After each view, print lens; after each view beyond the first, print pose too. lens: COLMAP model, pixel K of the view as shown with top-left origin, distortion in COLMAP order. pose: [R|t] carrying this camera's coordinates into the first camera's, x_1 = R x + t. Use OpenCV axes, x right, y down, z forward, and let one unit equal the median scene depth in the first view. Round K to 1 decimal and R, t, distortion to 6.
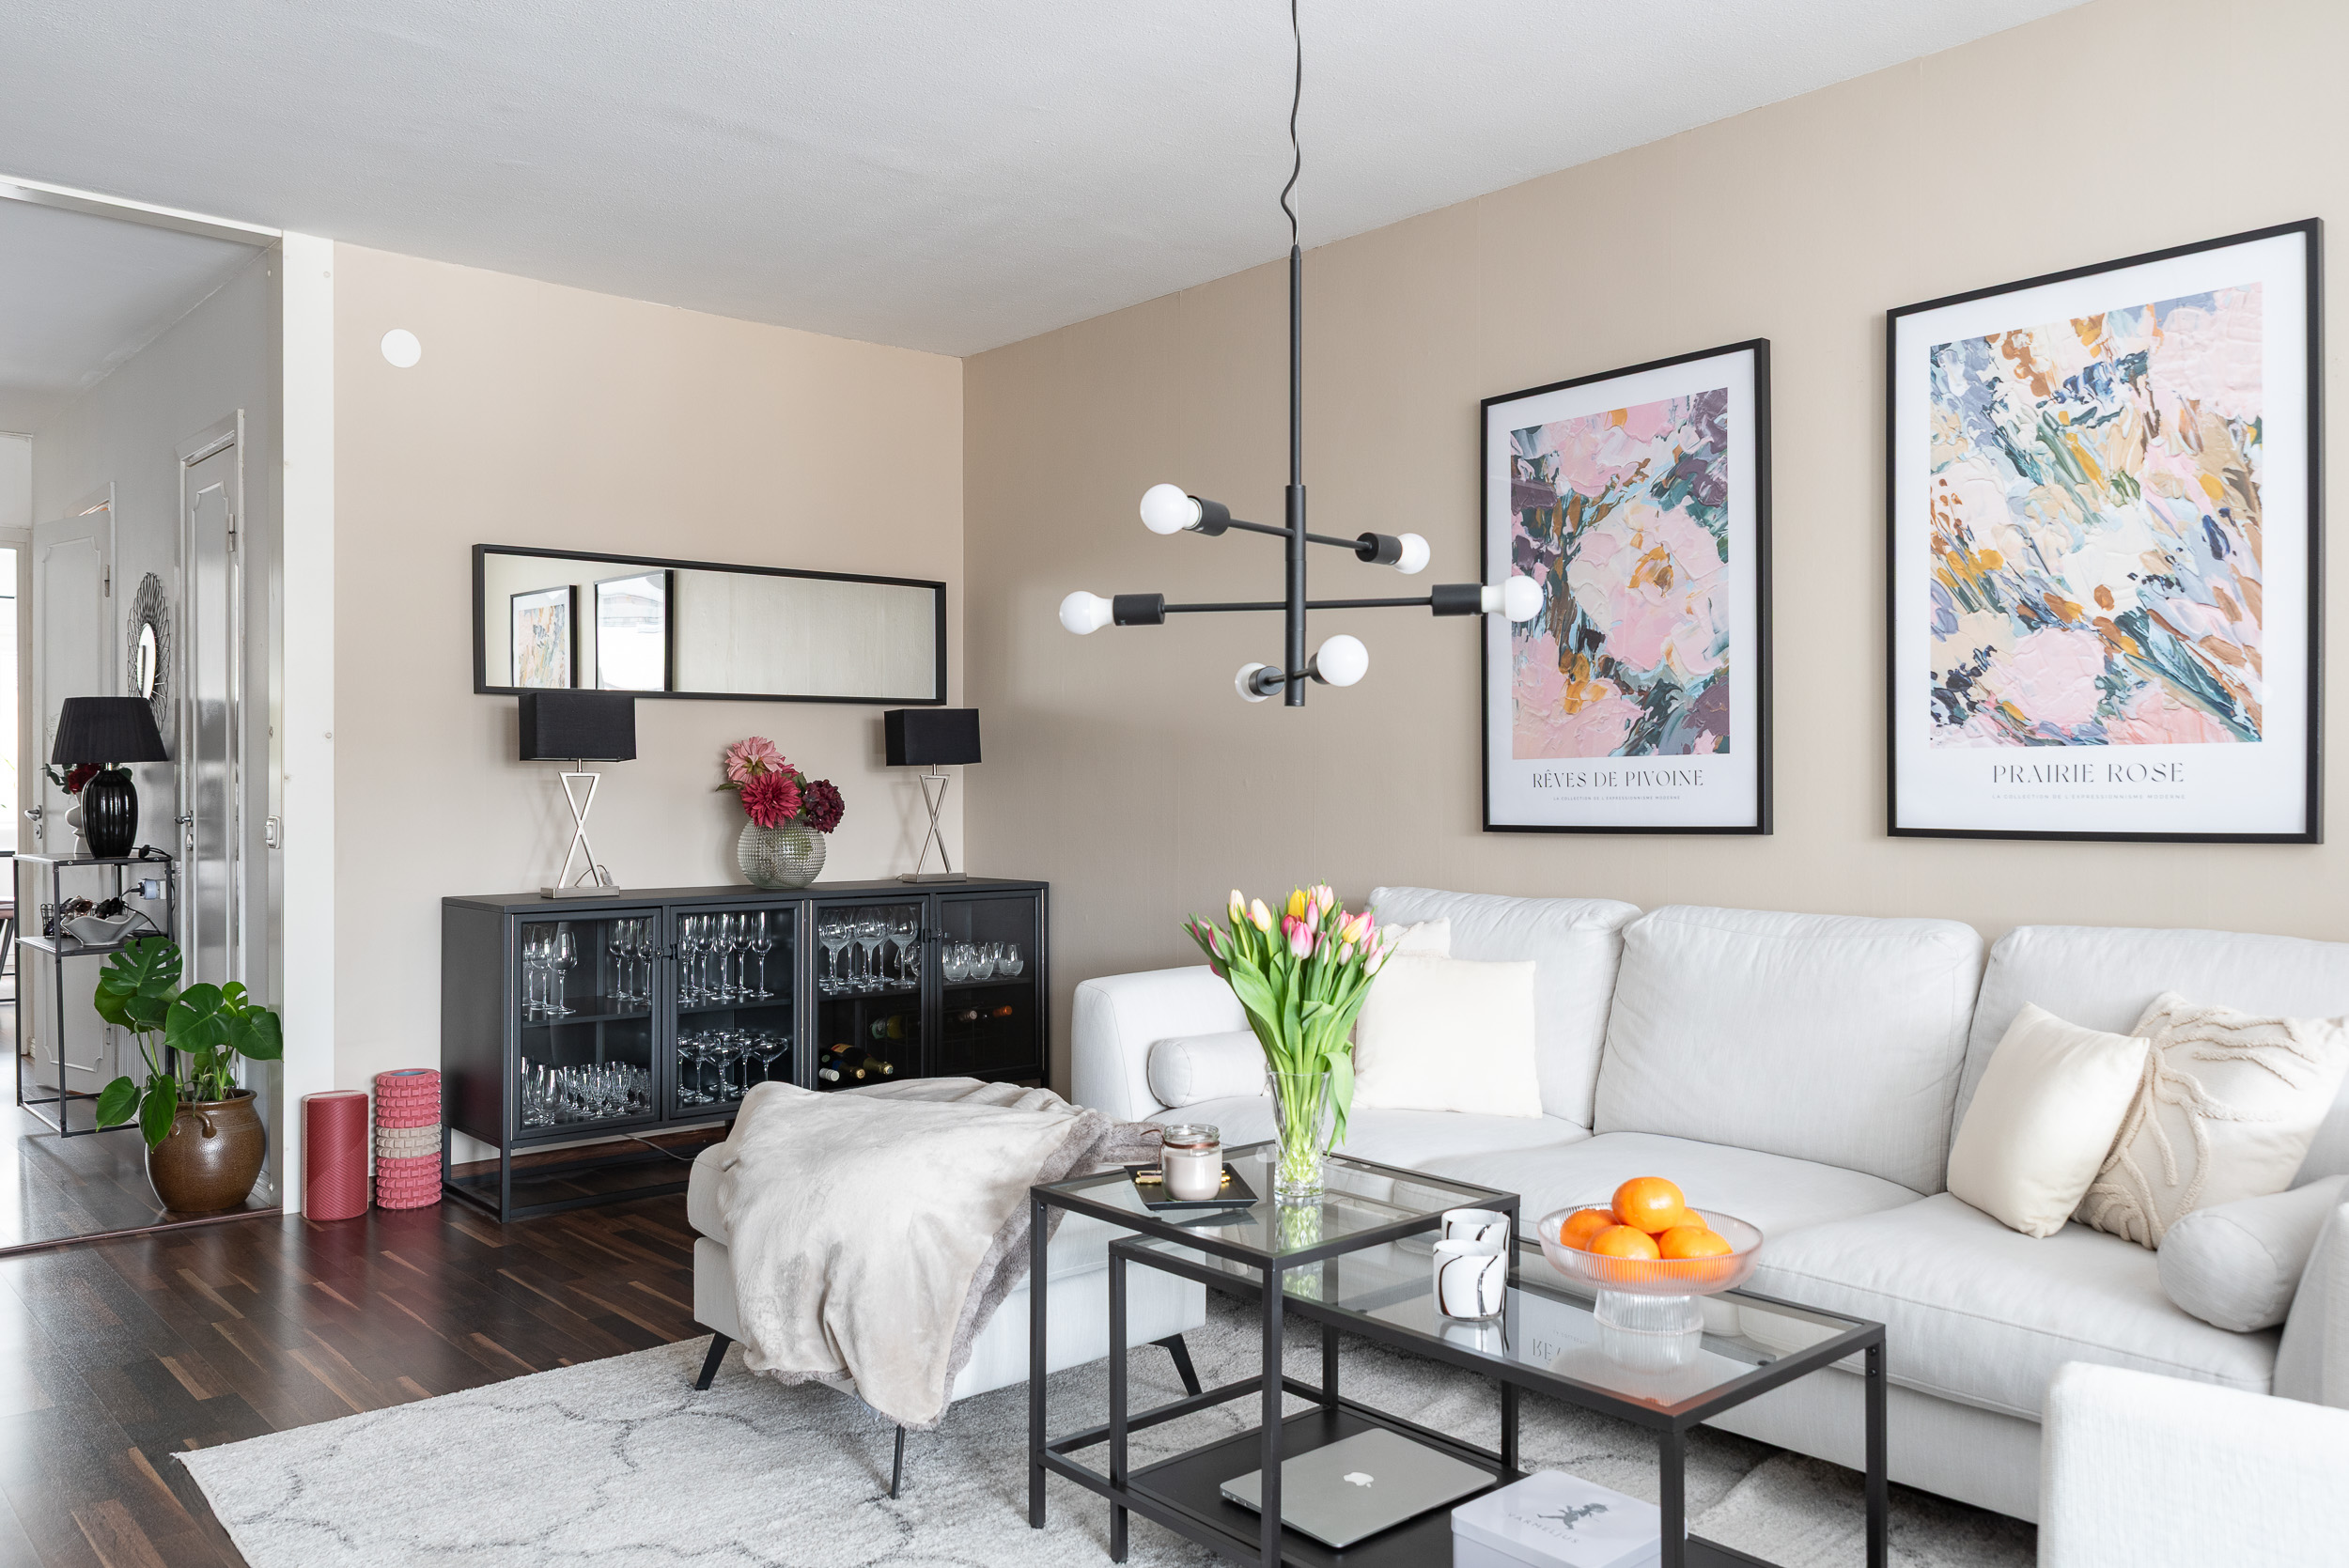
lens RADIAL K [[1728.9, 0, 1172.0], [0, 1728.9, 795.9], [0, 0, 1]] dist [-0.022796, -0.002580]
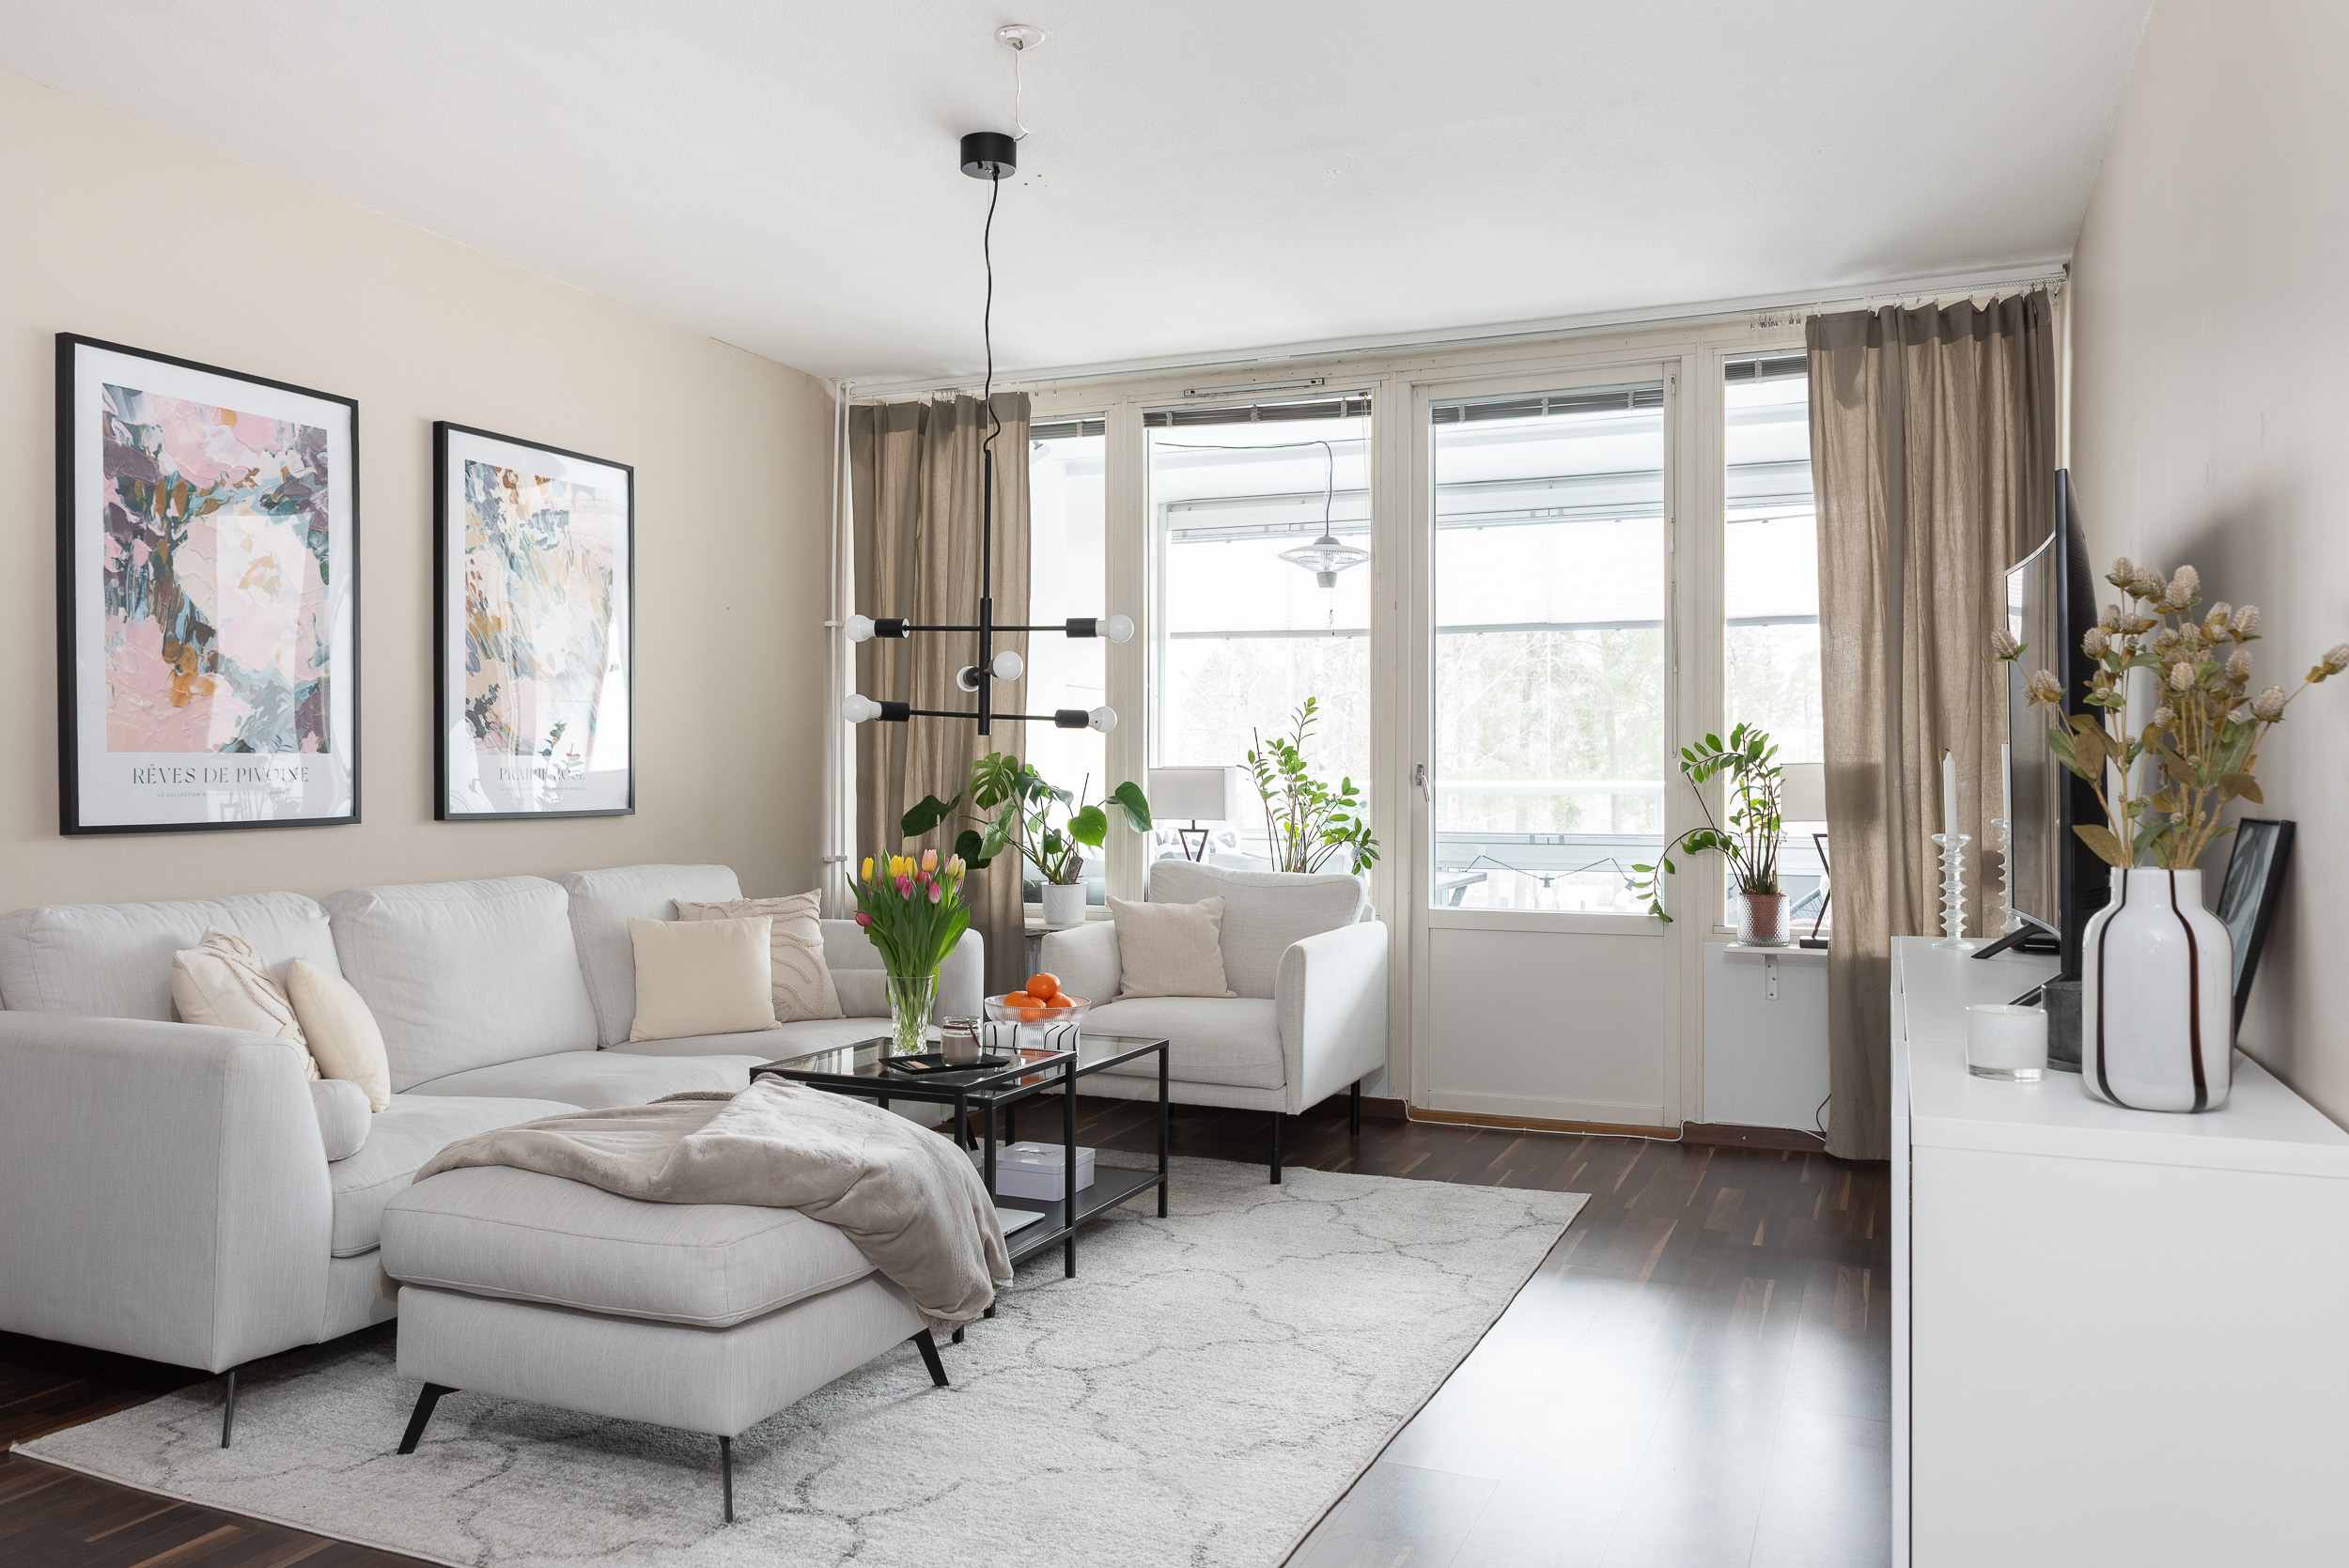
lens RADIAL K [[1755.4, 0, 1158.6], [0, 1755.4, 775.5], [0, 0, 1]] dist [0.006551, -0.013755]
pose [[-0.435959, 0.008630, 0.899925, -0.922508], [0.010818, 0.999932, -0.004348, 0.000772], [-0.899902, 0.007840, -0.436022, 0.980566]]
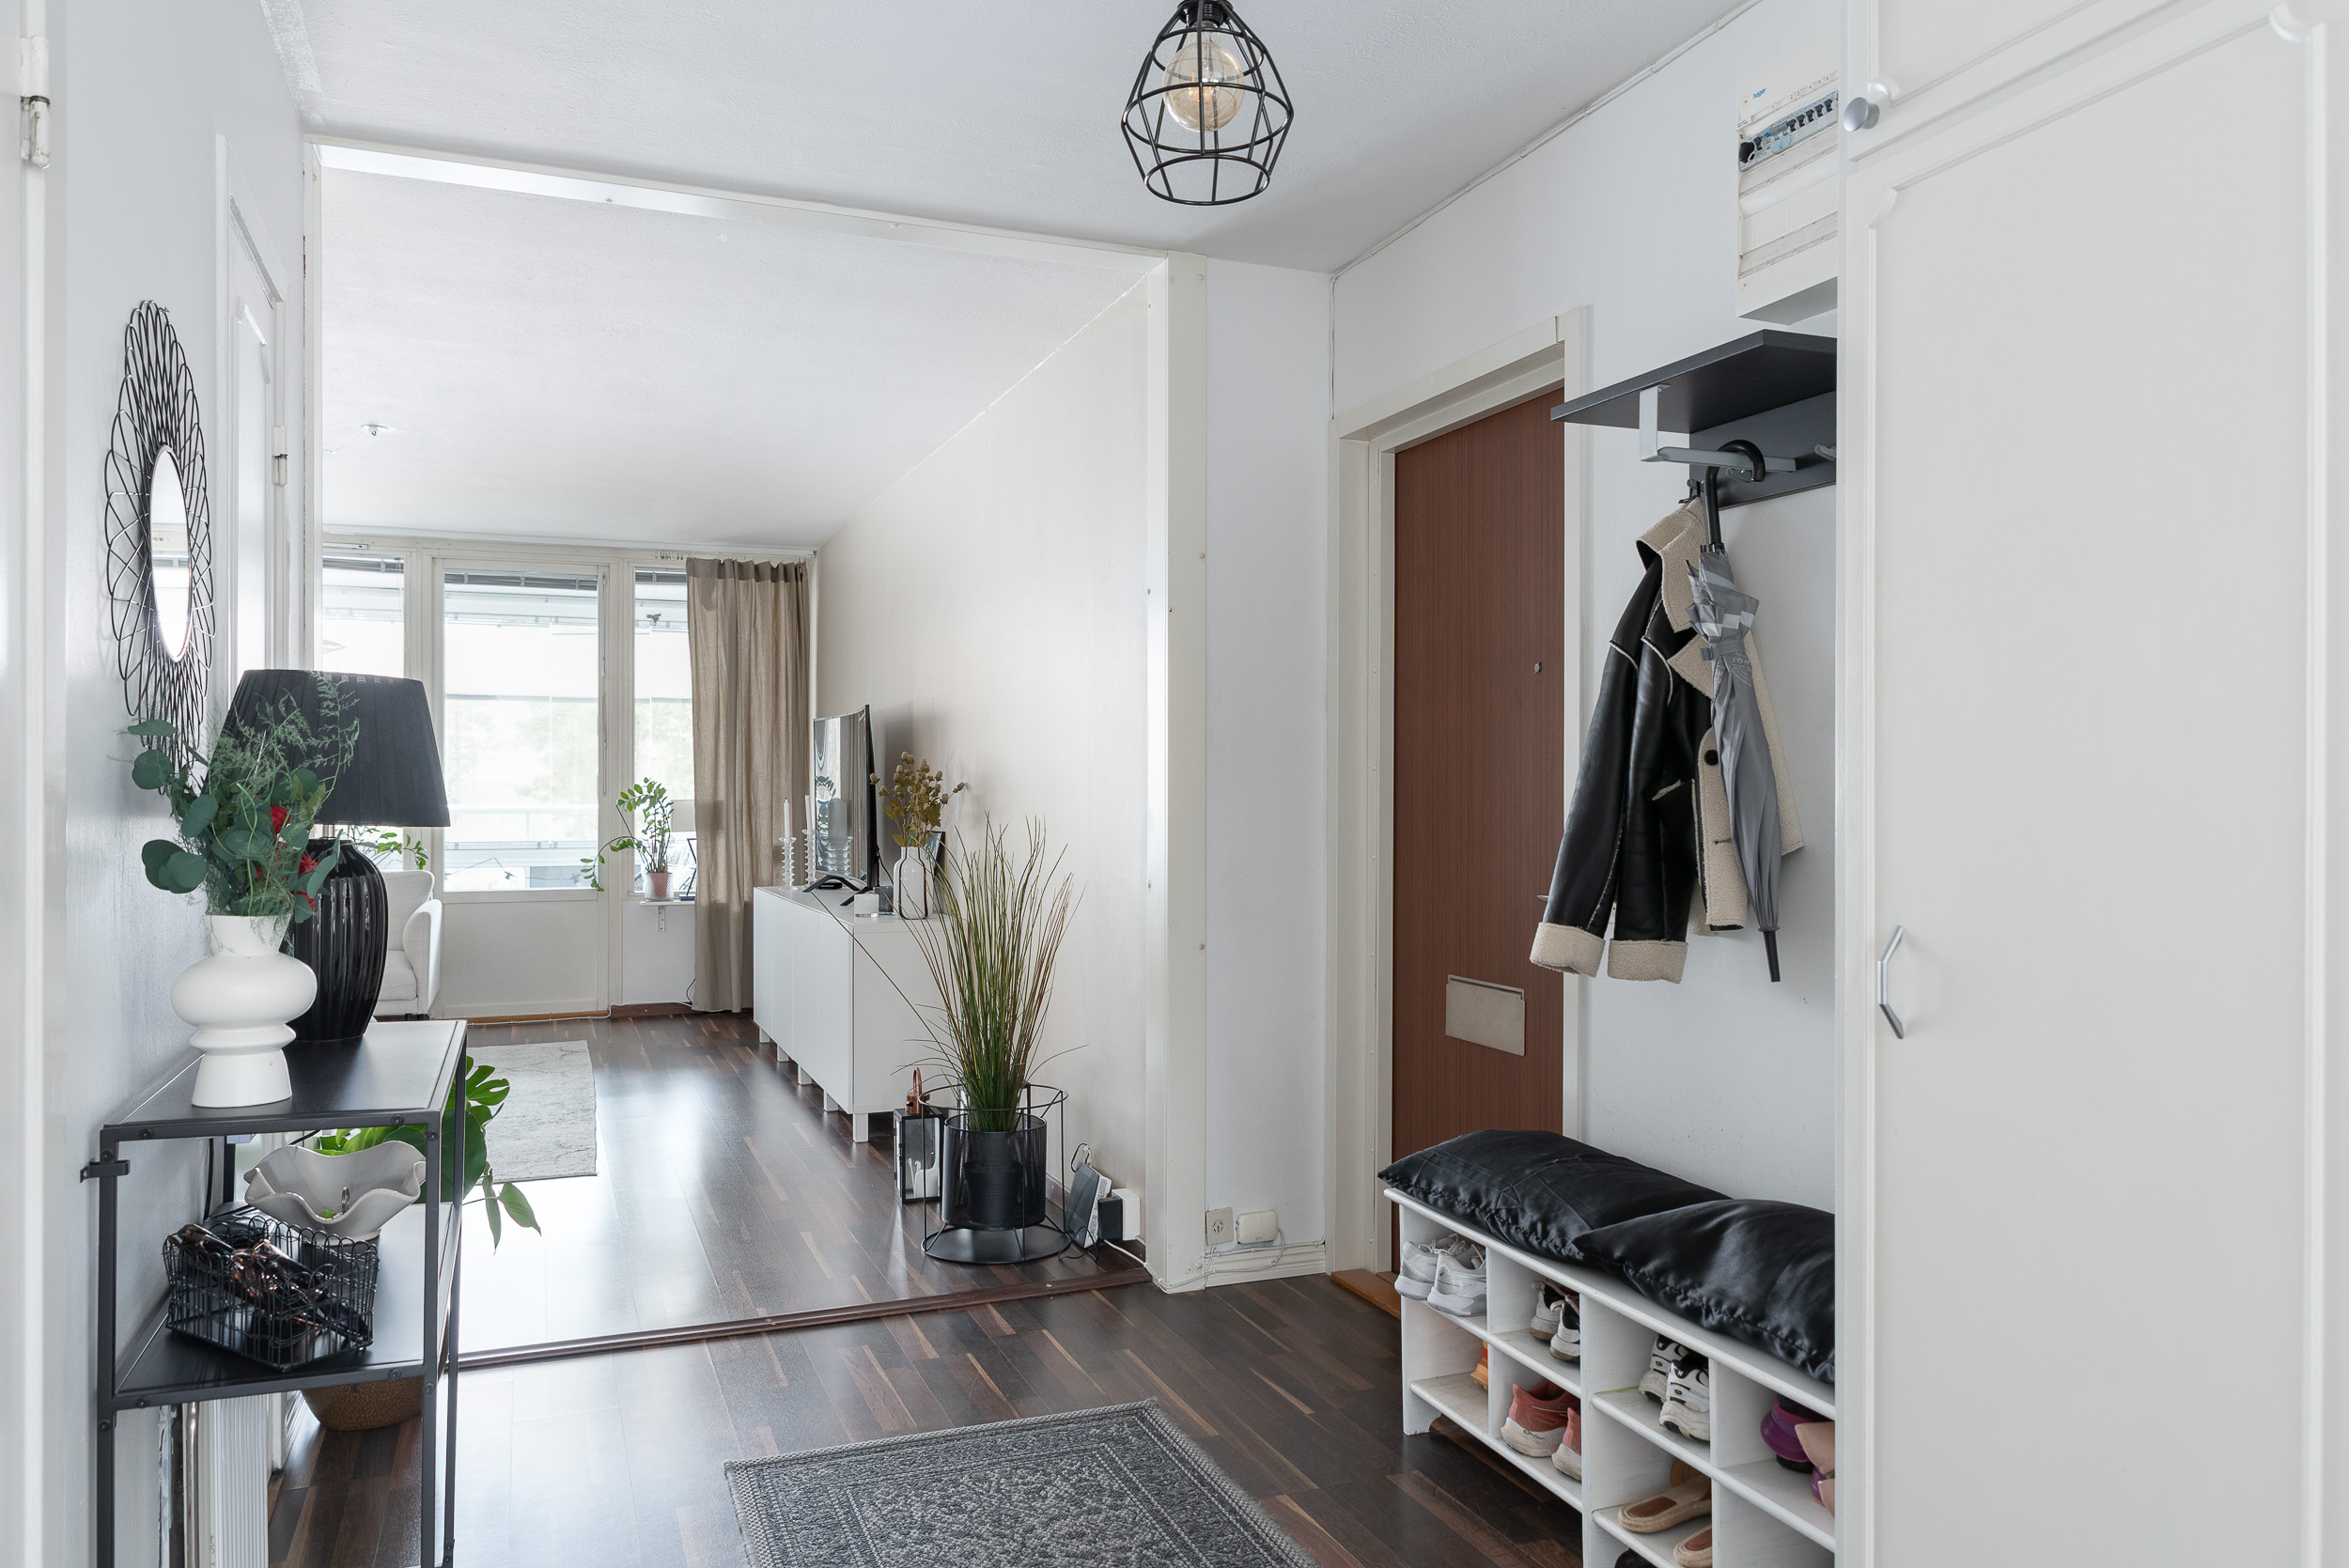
lens RADIAL K [[1615.8, 0, 1166.7], [0, 1615.8, 797.5], [0, 0, 1]] dist [0.002213, 0.002720]
pose [[-0.942164, 0.003442, 0.335136, -1.293789], [0.007859, 0.999899, 0.011824, -0.031643], [-0.335061, 0.013774, -0.942096, 1.789194]]
